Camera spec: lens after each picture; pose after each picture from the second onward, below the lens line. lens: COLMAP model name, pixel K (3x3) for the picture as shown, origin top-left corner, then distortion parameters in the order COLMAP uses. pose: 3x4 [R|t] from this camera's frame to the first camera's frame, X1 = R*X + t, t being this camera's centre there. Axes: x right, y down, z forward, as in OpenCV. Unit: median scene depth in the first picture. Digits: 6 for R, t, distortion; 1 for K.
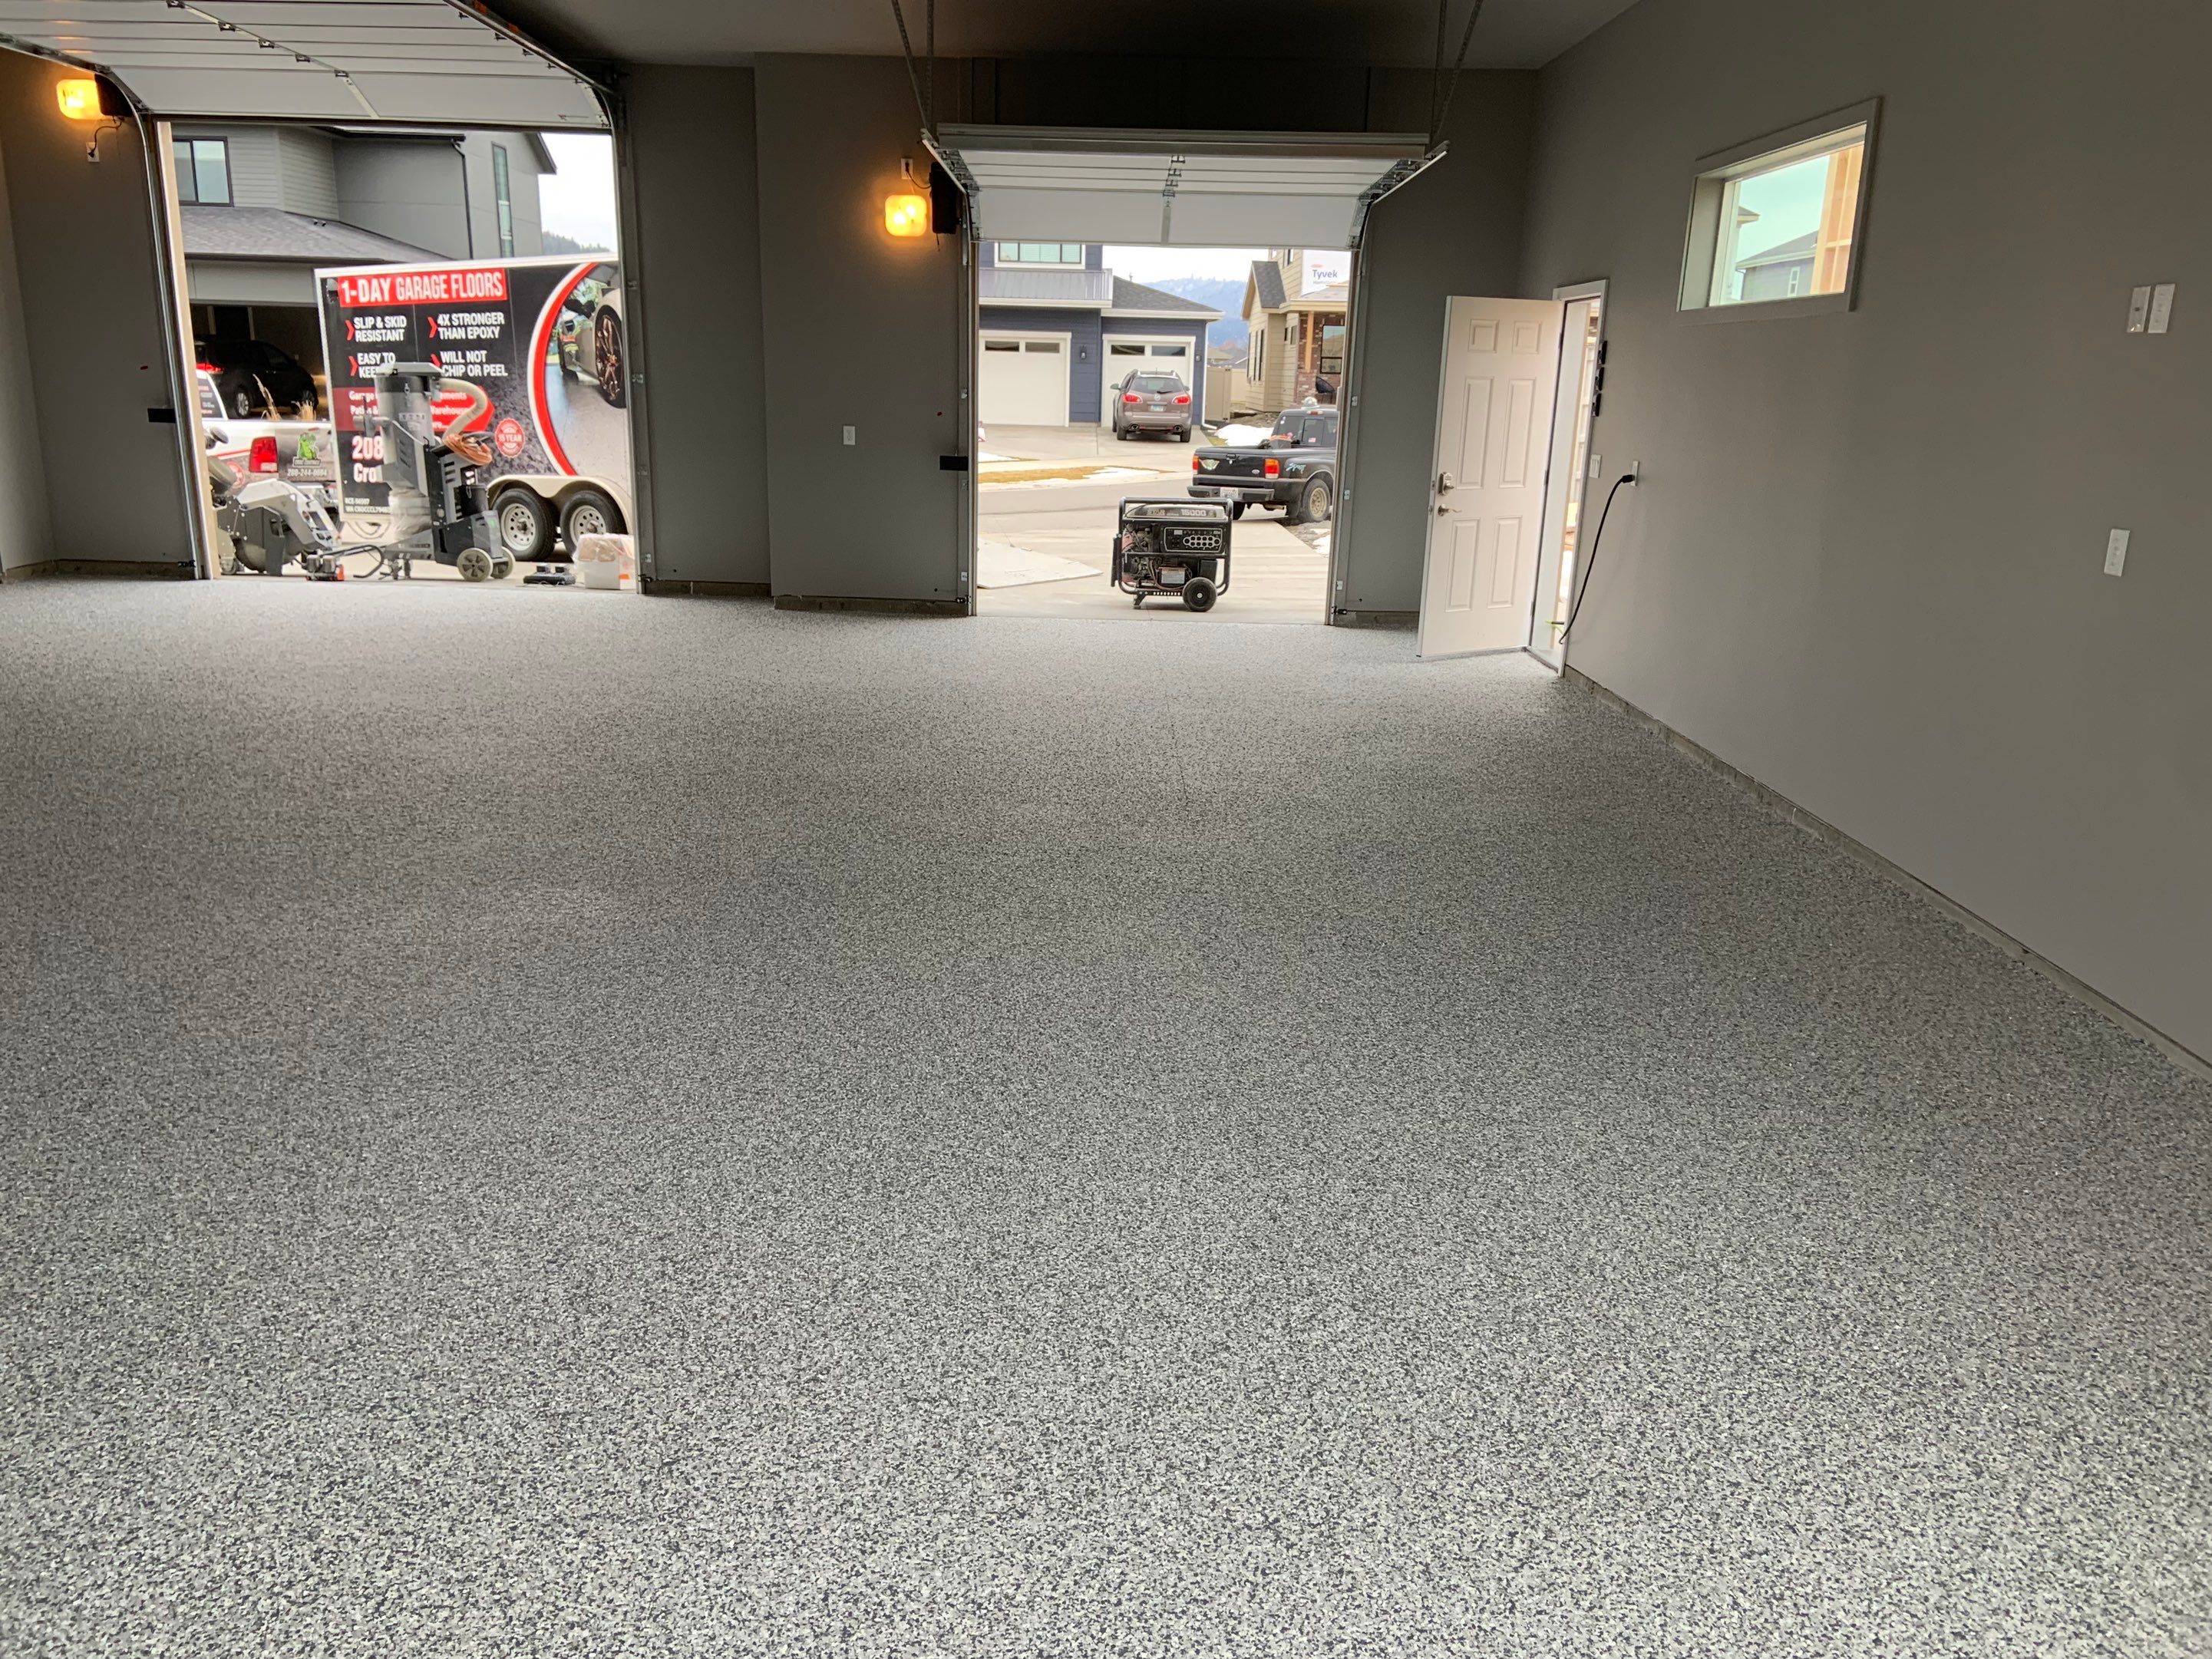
lens RADIAL K [[1640.9, 0, 1103.9], [0, 1640.9, 840.5], [0, 0, 1]] dist [0.083684, -0.109870]
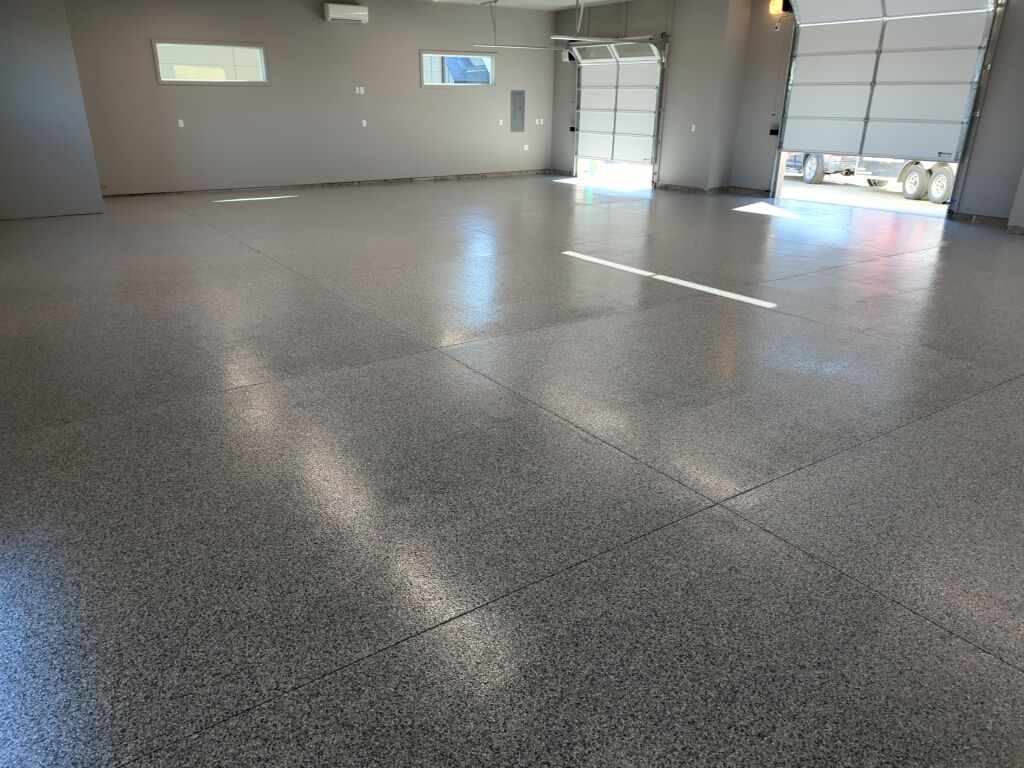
lens RADIAL K [[719.2, 0, 504.4], [0, 719.2, 383.4], [0, 0, 1]] dist [0.074168, -0.058255]
pose [[0.555801, 0.283788, -0.781377, 0.213853], [-0.208678, 0.957461, 0.199305, -0.019094], [0.804698, 0.052282, 0.591378, 0.004013]]
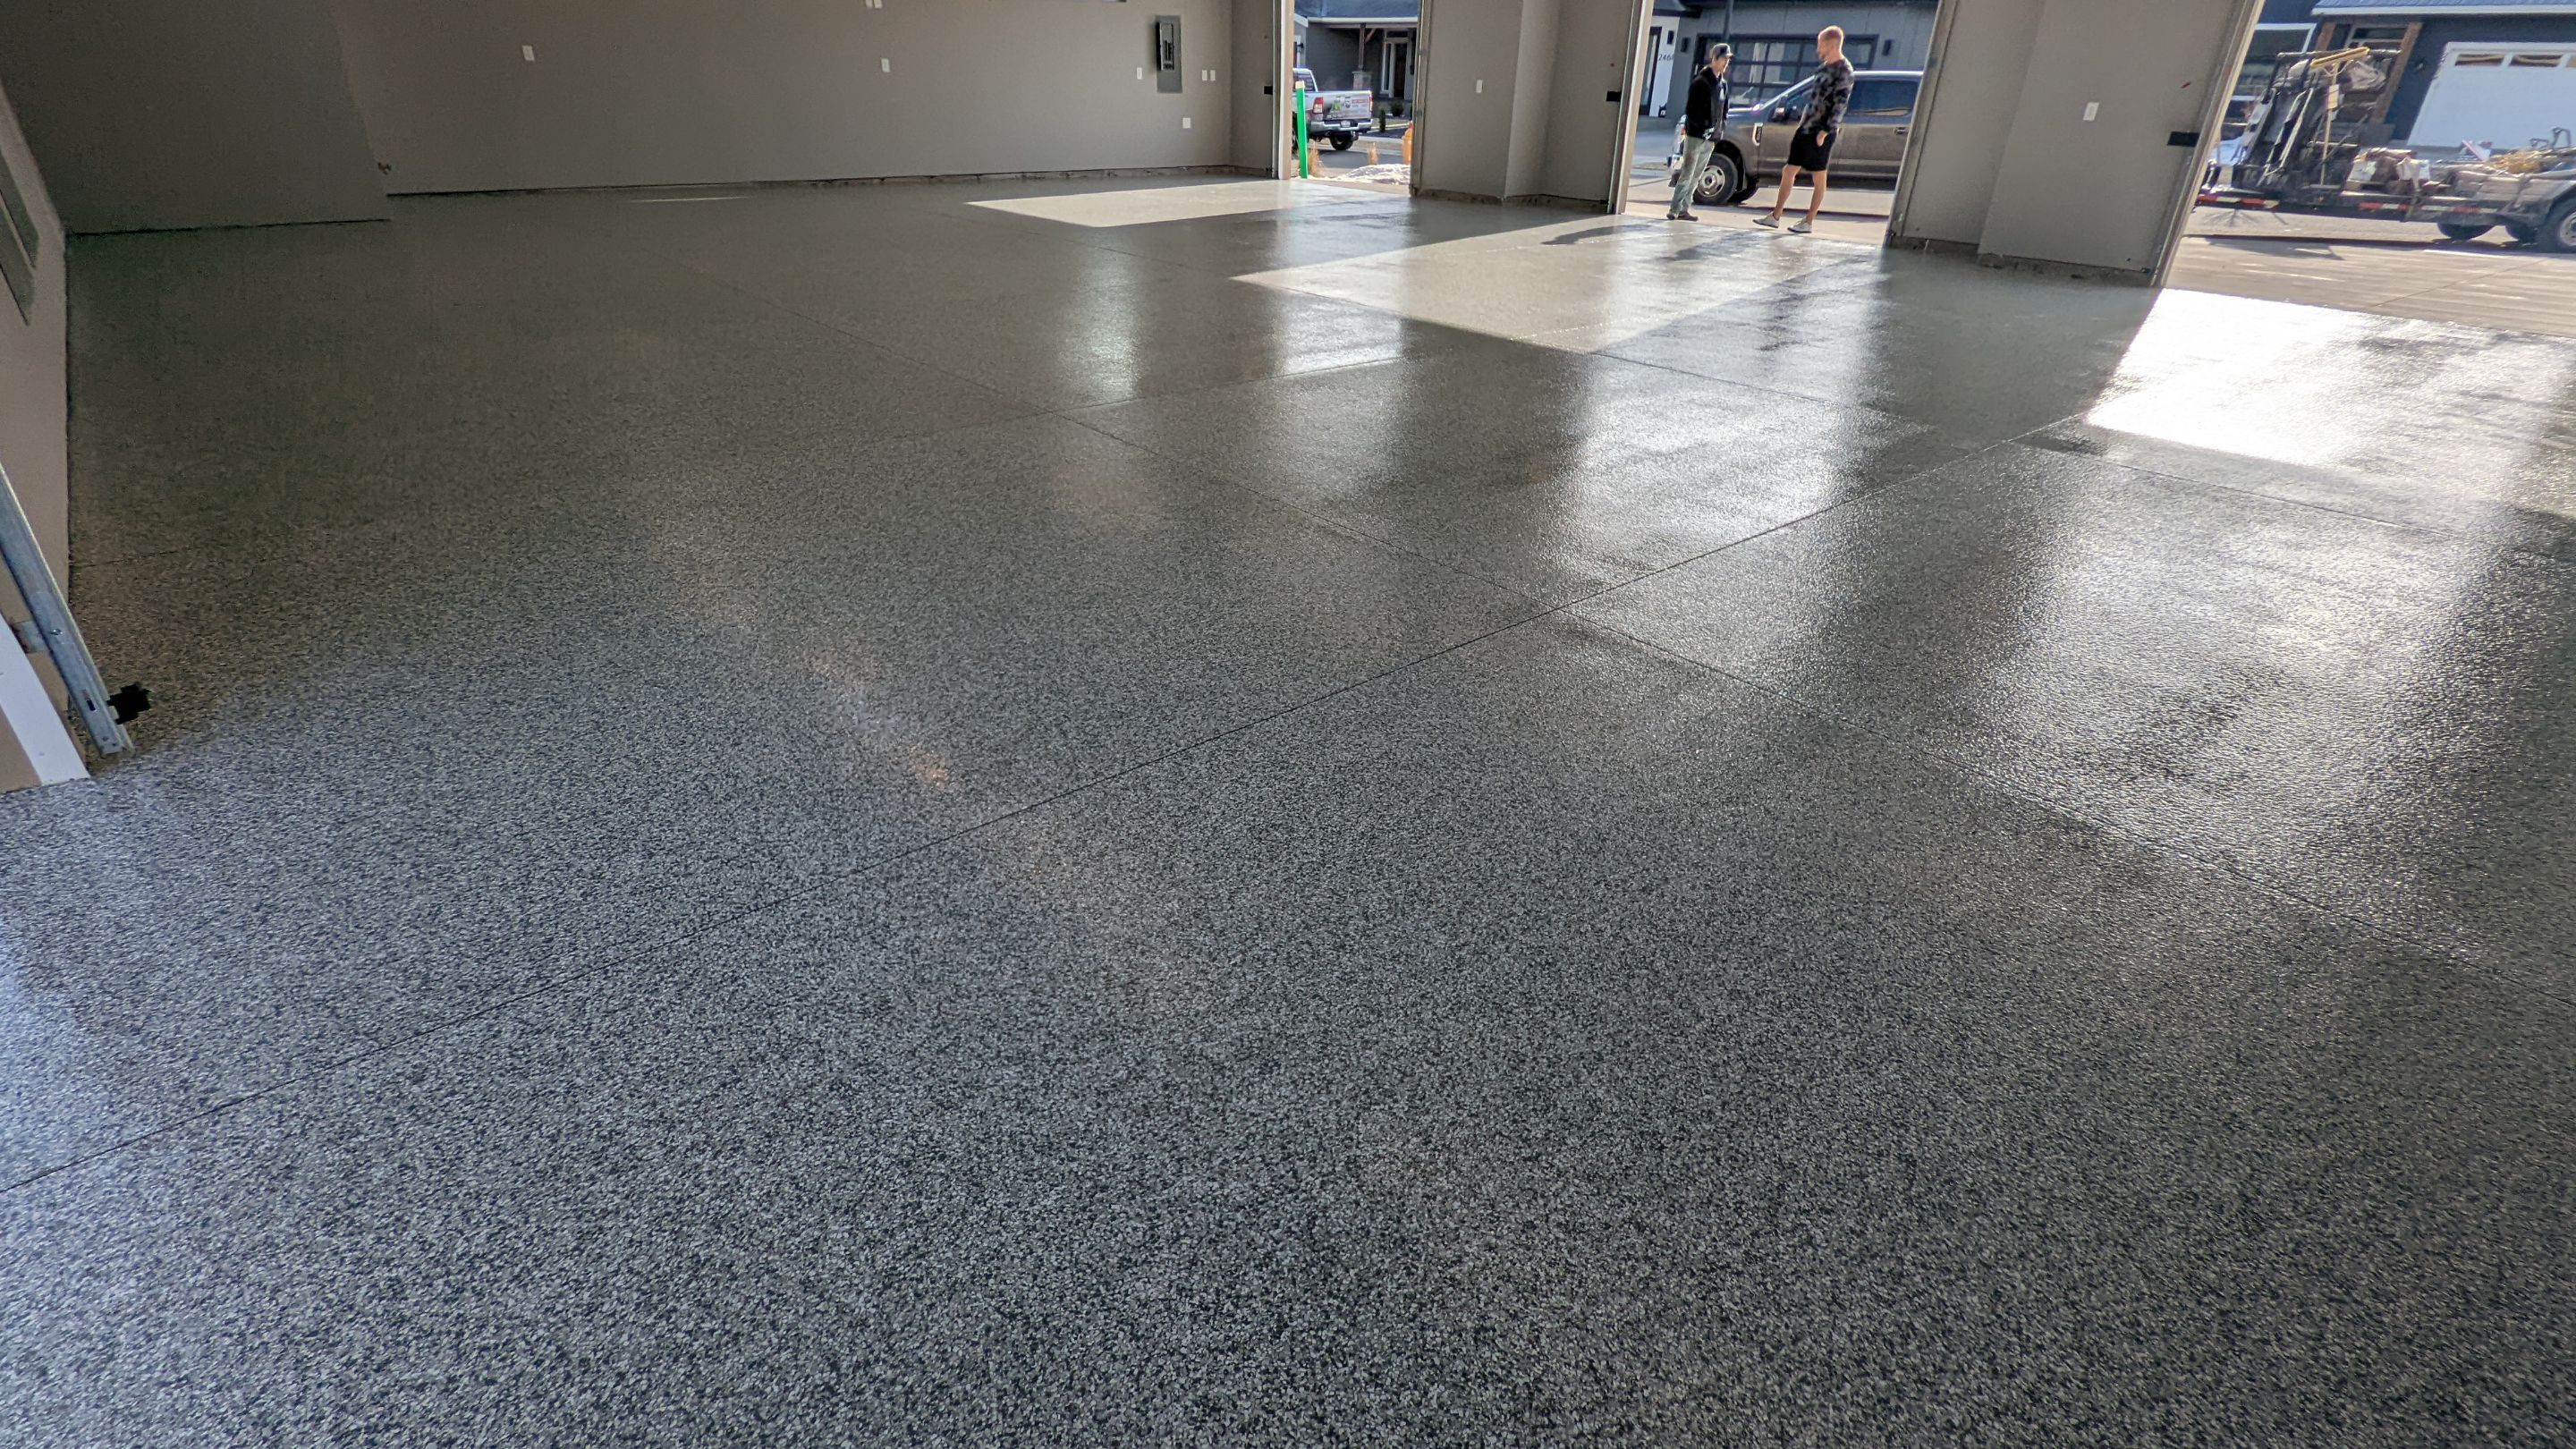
lens RADIAL K [[1219.1, 0, 1304.2], [0, 1219.1, 741.4], [0, 0, 1]] dist [0.003228, 0.001853]
pose [[0.651670, 0.355773, -0.669889, 0.214945], [-0.207298, 0.933088, 0.293895, 0.026827], [0.729625, -0.052656, 0.681817, 0.002672]]
